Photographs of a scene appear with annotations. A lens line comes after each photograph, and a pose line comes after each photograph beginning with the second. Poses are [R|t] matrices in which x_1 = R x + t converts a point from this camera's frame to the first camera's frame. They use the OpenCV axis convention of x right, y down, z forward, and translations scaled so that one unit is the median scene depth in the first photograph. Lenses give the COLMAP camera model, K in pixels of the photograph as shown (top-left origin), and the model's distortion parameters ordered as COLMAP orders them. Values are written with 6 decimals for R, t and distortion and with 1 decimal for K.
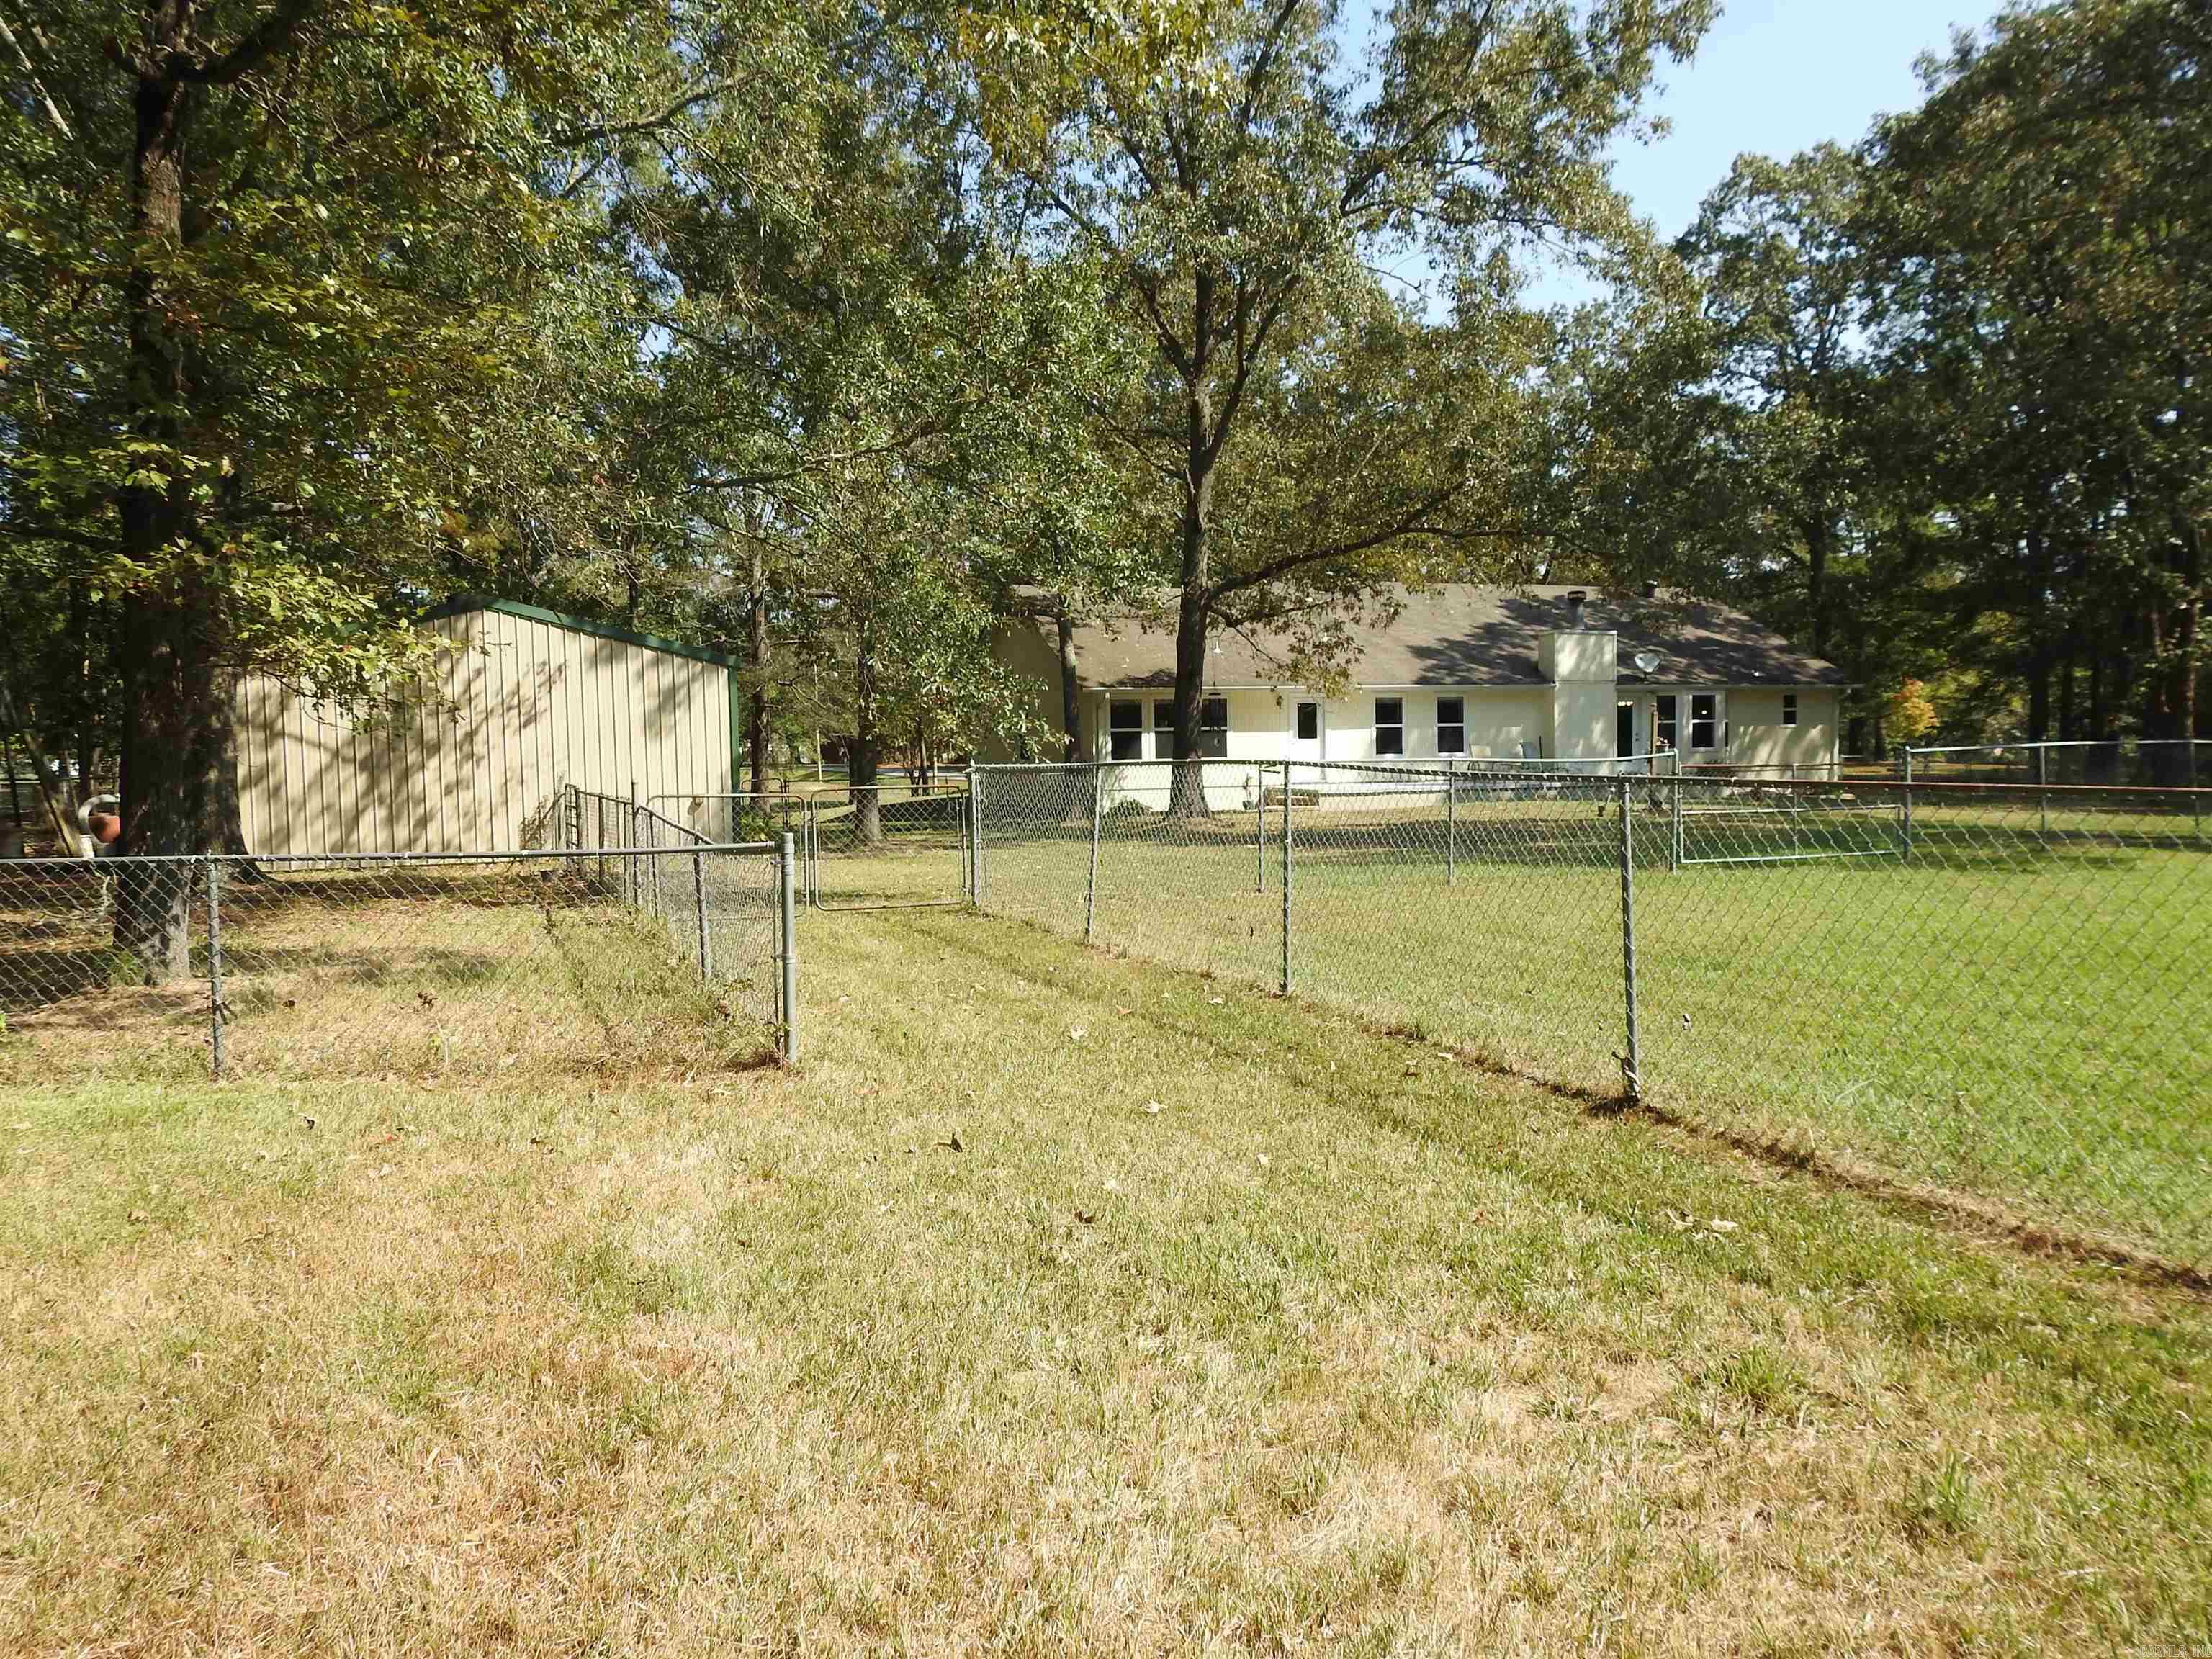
lens RADIAL K [[1554.4, 0, 1108.9], [0, 1554.4, 835.9], [0, 0, 1]] dist [-0.008777, 0.004940]
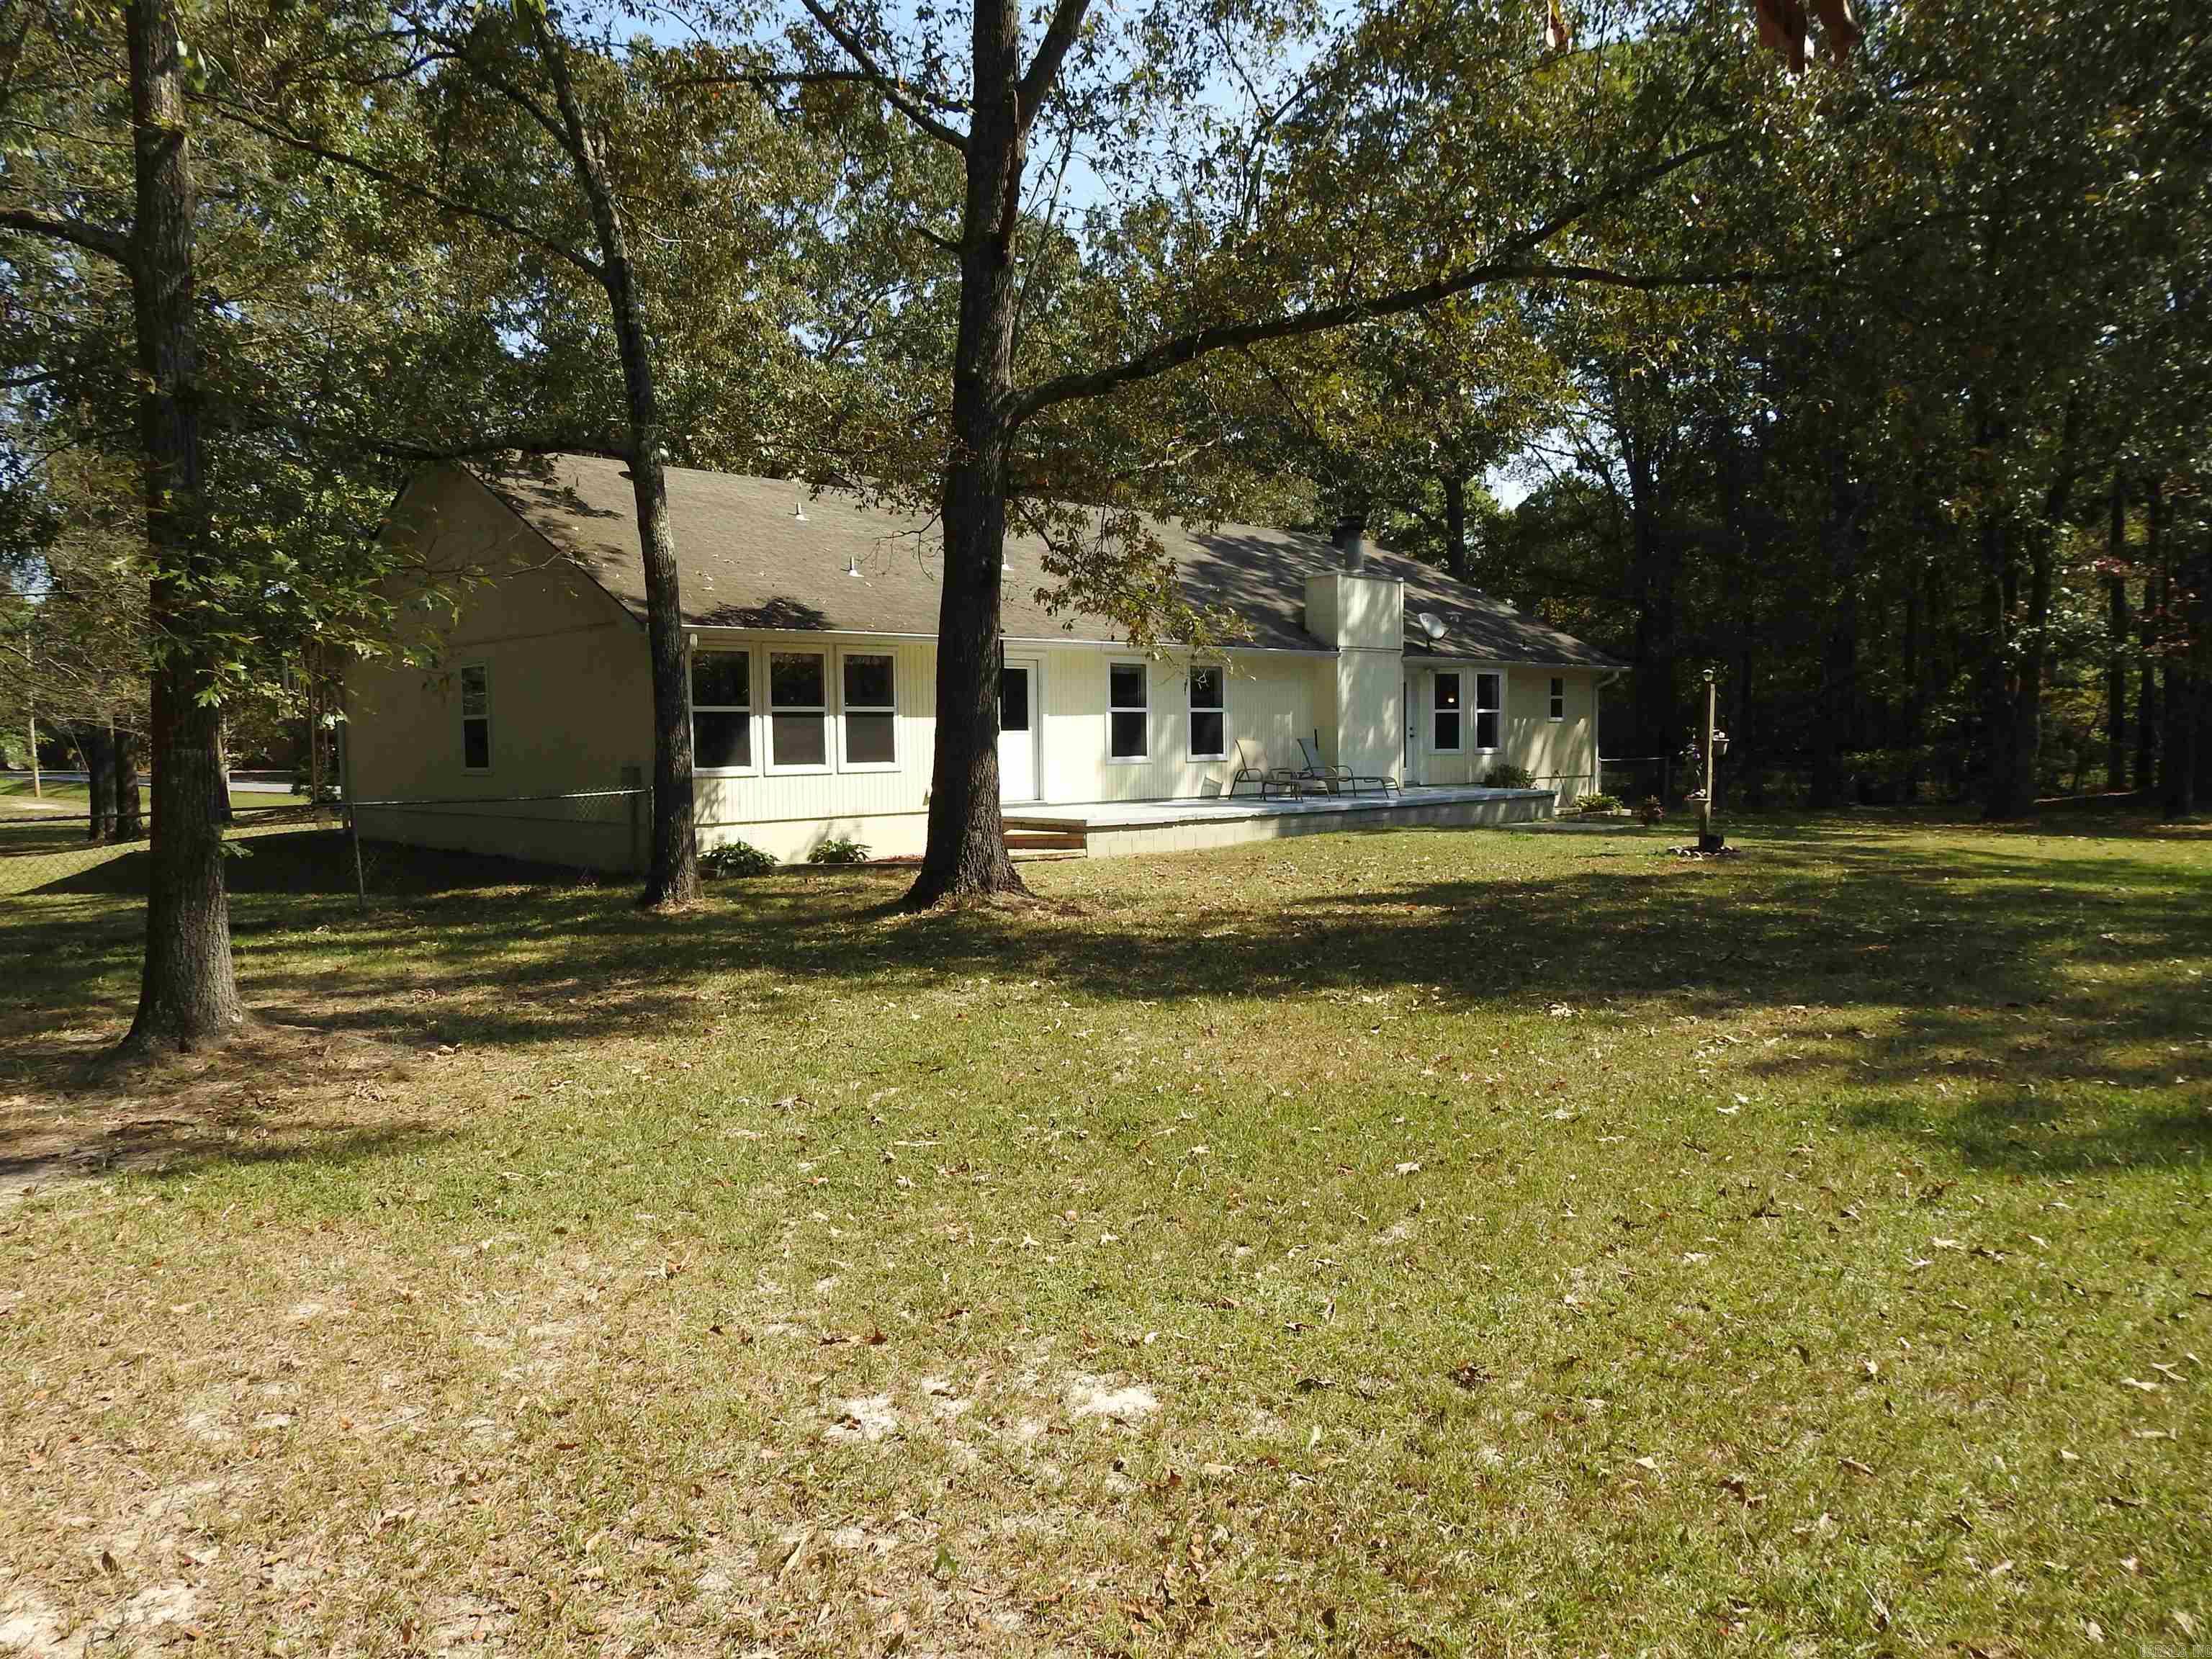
lens RADIAL K [[1554.4, 0, 1115.5], [0, 1554.4, 826.4], [0, 0, 1]] dist [-0.008777, 0.004940]
pose [[0.903971, -0.017677, 0.427228, -0.087284], [0.017977, 0.999833, 0.003331, -0.026335], [-0.427216, 0.004669, 0.904138, 0.439497]]
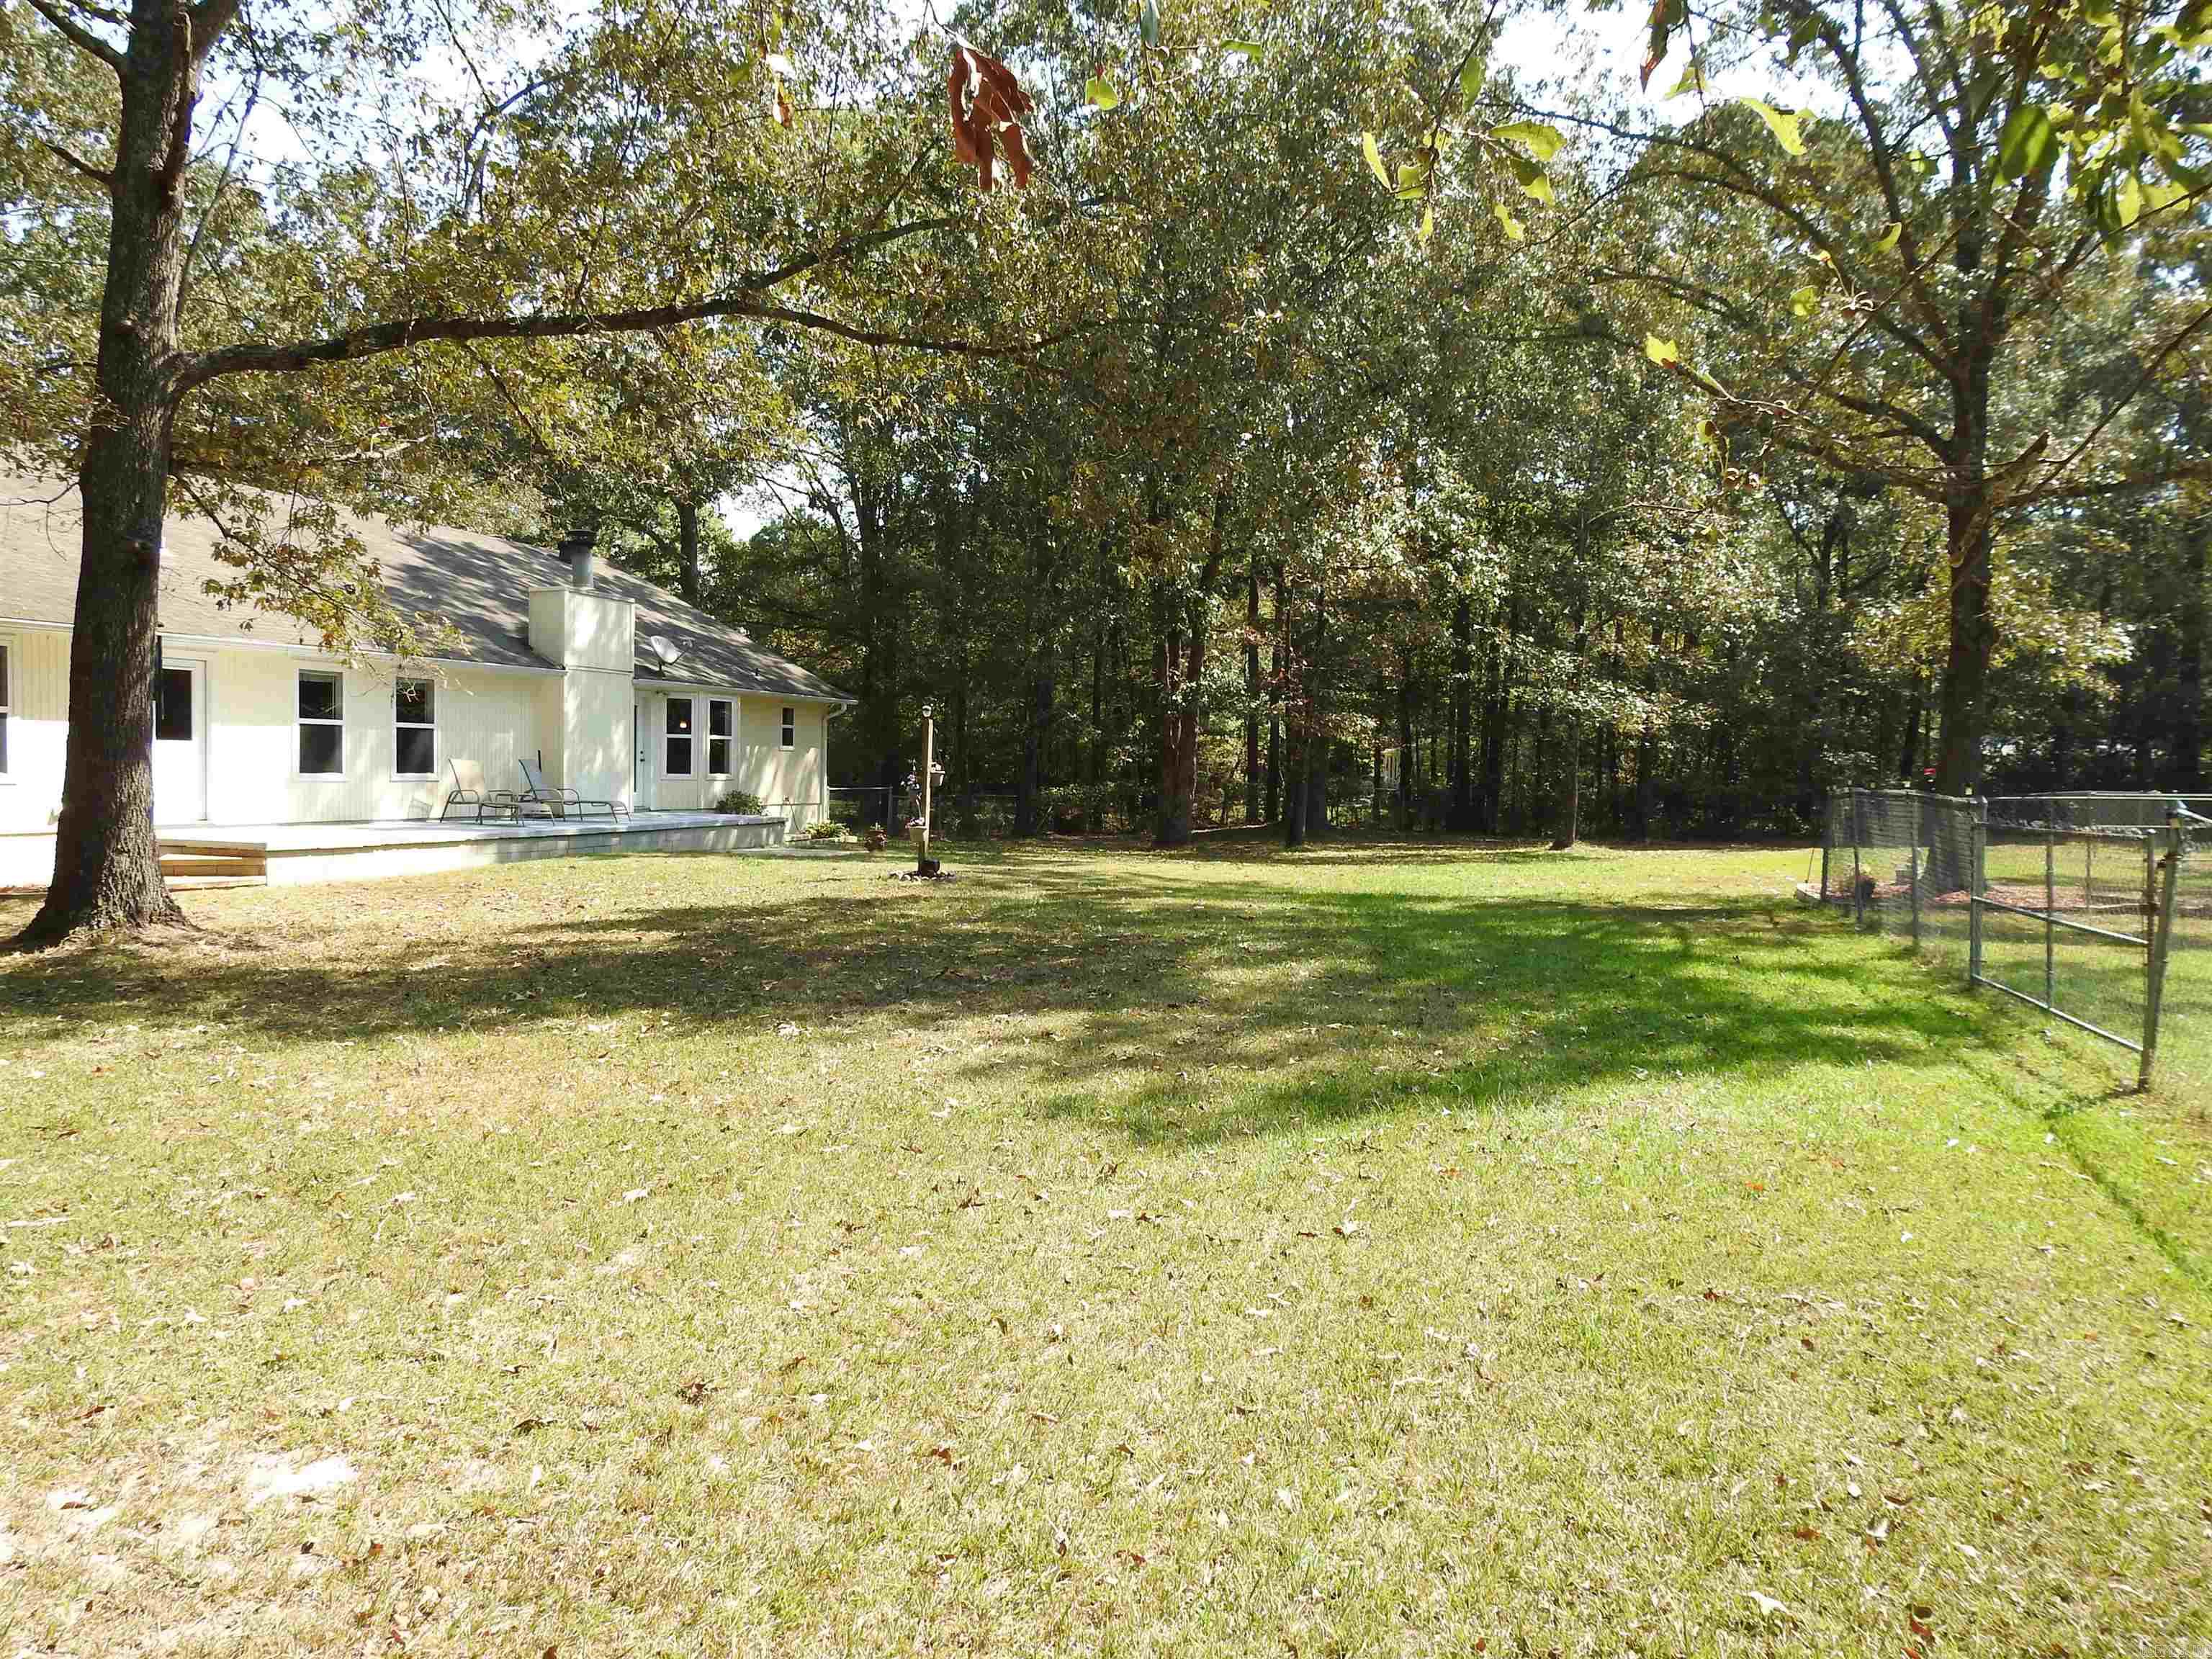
lens RADIAL K [[1554.4, 0, 1114.3], [0, 1554.4, 820.1], [0, 0, 1]] dist [-0.008777, 0.004940]
pose [[0.601587, 0.000267, 0.798807, -0.090245], [0.013706, 0.999849, -0.010657, -0.025637], [-0.798690, 0.017360, 0.601493, 0.435419]]
